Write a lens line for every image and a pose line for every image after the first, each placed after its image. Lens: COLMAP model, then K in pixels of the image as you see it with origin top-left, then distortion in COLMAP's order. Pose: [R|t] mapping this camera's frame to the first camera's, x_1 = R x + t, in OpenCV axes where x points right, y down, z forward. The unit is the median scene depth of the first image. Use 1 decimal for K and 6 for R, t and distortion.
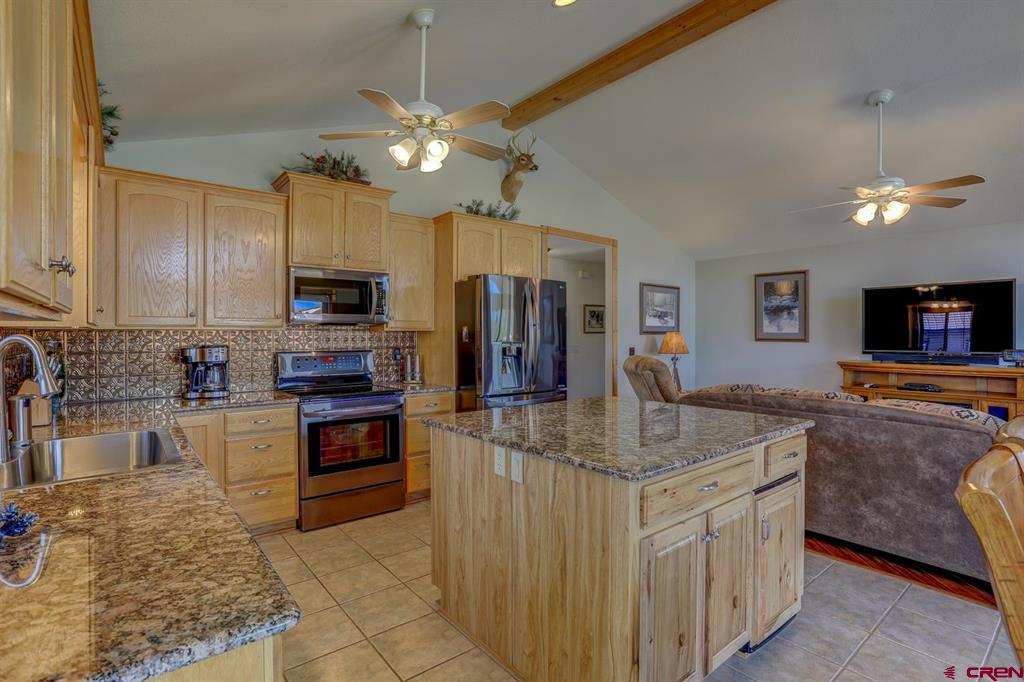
lens RADIAL K [[494.9, 0, 519.1], [0, 494.9, 339.5], [0, 0, 1]] dist [-0.044953, 0.012113]
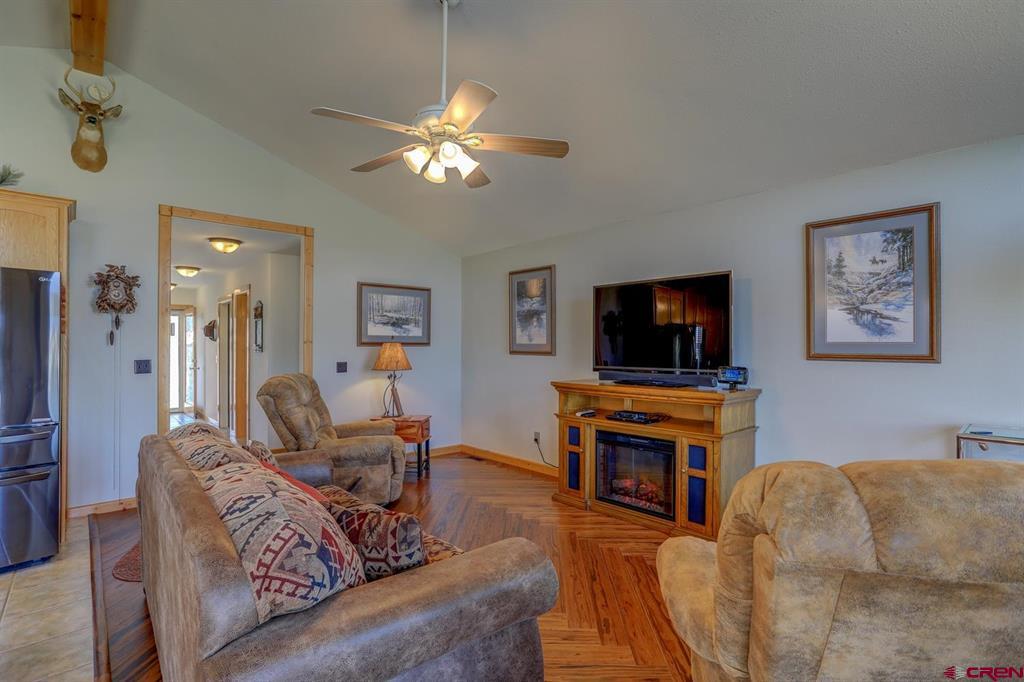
lens RADIAL K [[494.9, 0, 511.8], [0, 494.9, 346.6], [0, 0, 1]] dist [-0.044953, 0.012113]
pose [[0.999190, -0.001314, 0.040212, 0.468453], [0.001663, 0.999961, -0.008635, -0.002039], [-0.040199, 0.008695, 0.999154, 0.186099]]
